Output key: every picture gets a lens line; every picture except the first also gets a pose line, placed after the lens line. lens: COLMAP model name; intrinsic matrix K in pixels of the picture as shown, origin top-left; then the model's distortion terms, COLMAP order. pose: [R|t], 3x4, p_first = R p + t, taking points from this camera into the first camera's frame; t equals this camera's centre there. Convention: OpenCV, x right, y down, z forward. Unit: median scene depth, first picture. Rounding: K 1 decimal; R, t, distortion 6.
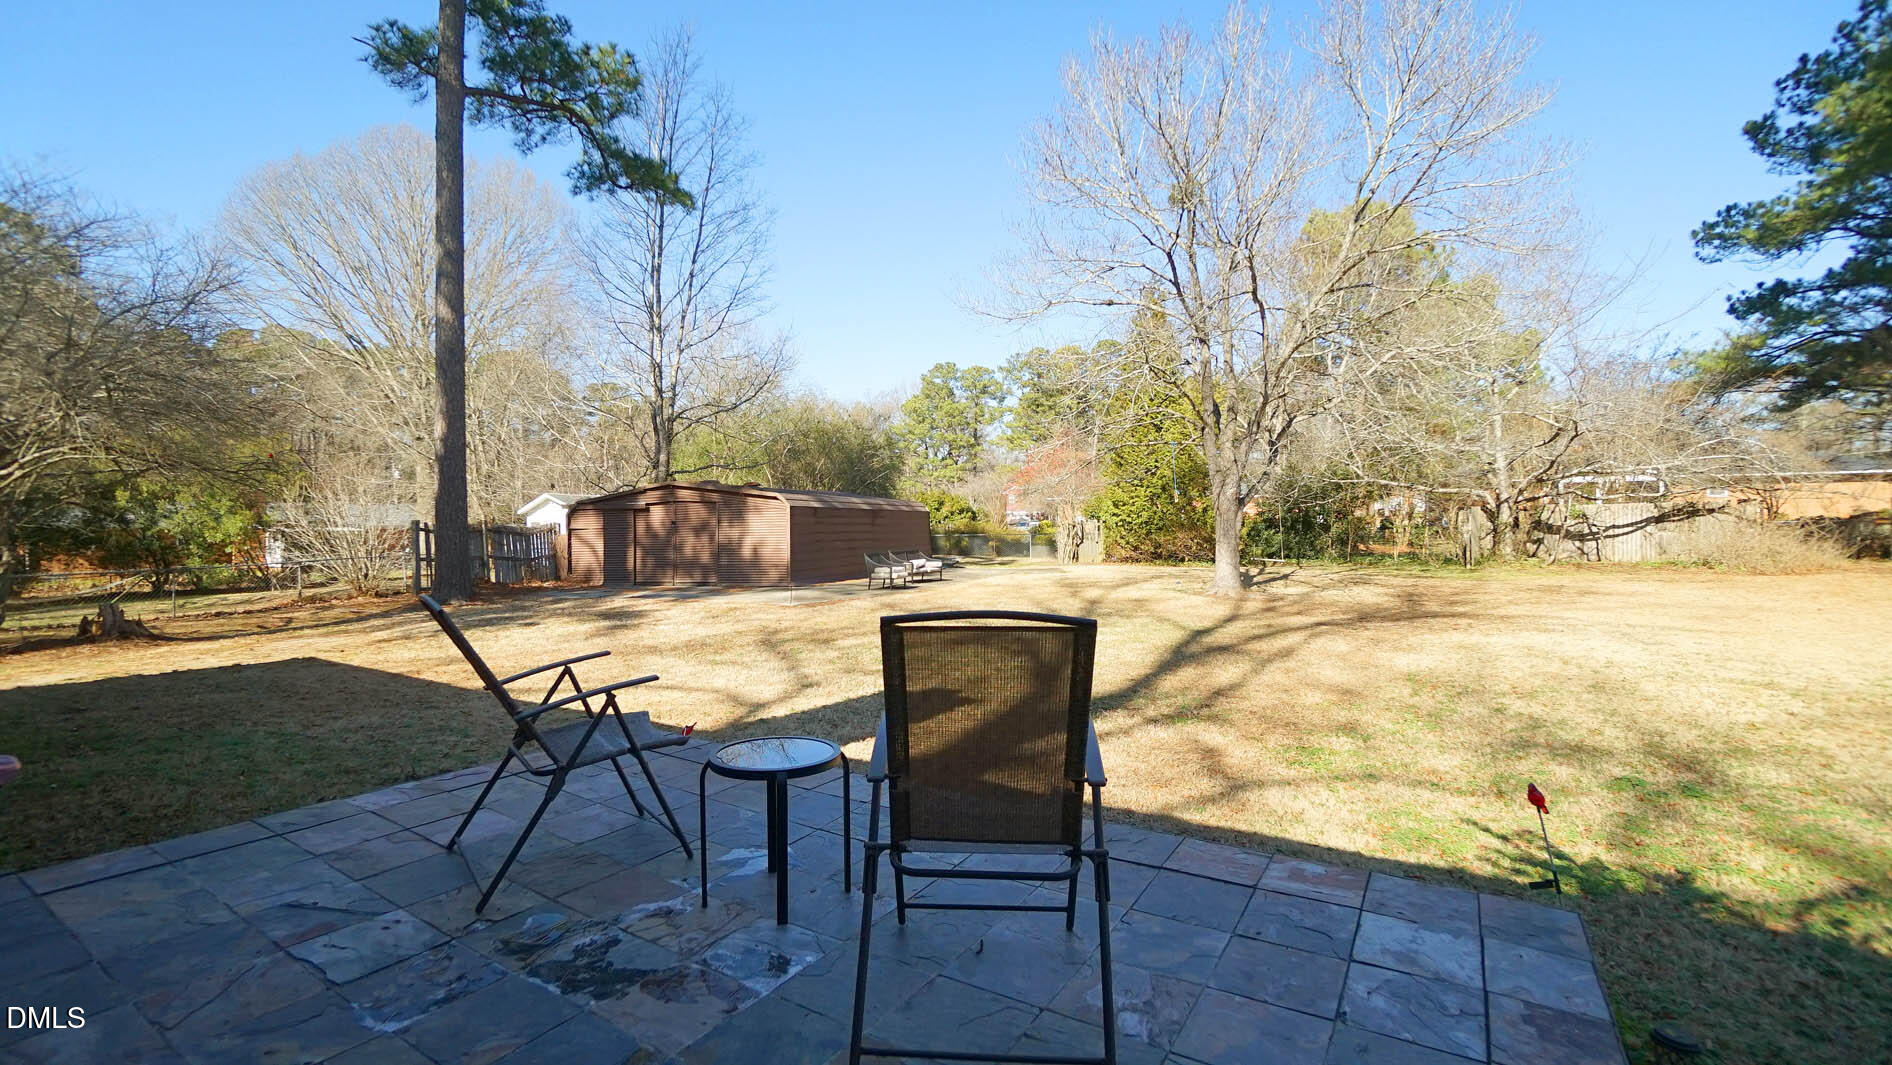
lens RADIAL K [[830.2, 0, 945.3], [0, 830.2, 535.8], [0, 0, 1]] dist [-0.054711, 0.015329]
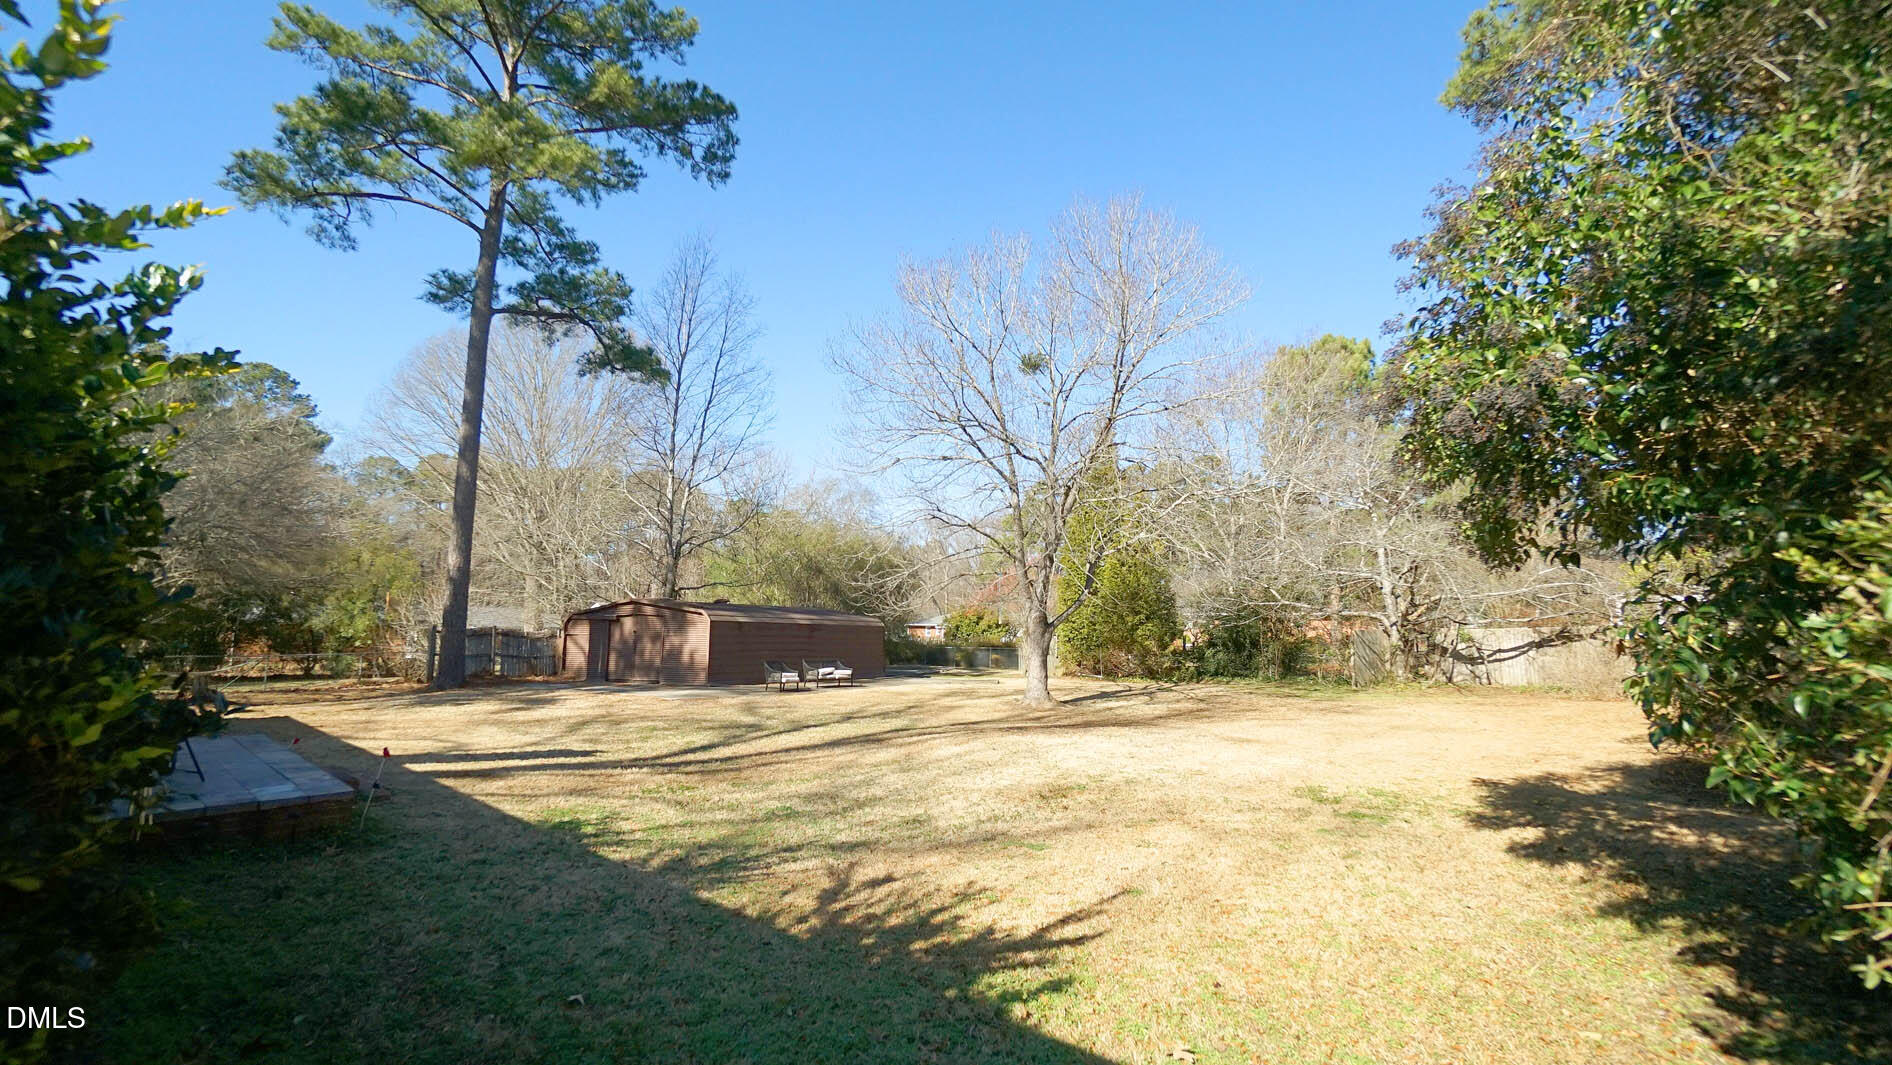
lens RADIAL K [[830.2, 0, 938.3], [0, 830.2, 532.3], [0, 0, 1]] dist [-0.054711, 0.015329]
pose [[0.985973, -0.001238, -0.166901, 0.311522], [-0.021332, 0.990837, -0.133369, -0.008109], [0.165536, 0.135059, 0.976912, -0.147762]]
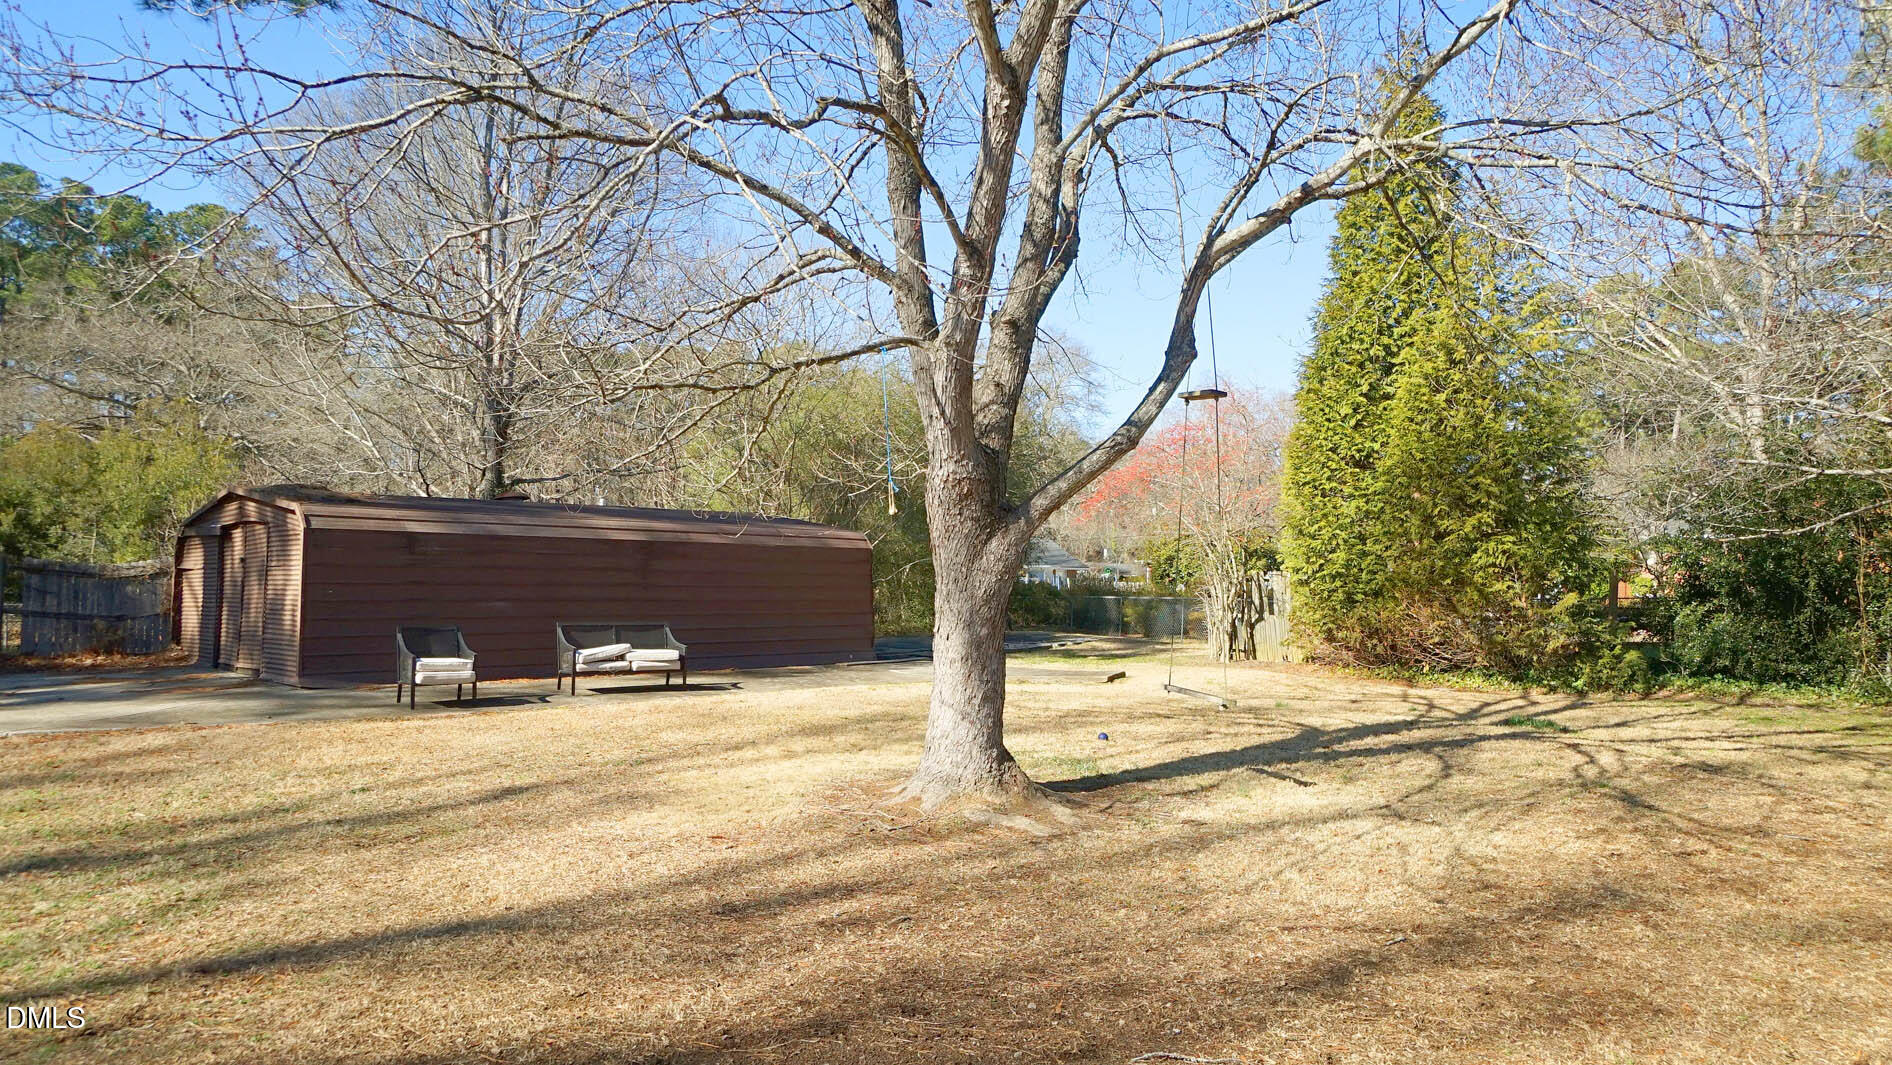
lens RADIAL K [[1171.5, 0, 933.9], [0, 1171.5, 591.1], [0, 0, 1]] dist [-0.000939, 0.009740]
pose [[0.910107, 0.021976, -0.413790, 0.404669], [-0.022547, 0.999740, 0.003502, -0.008146], [0.413759, 0.006143, 0.910366, 0.456358]]
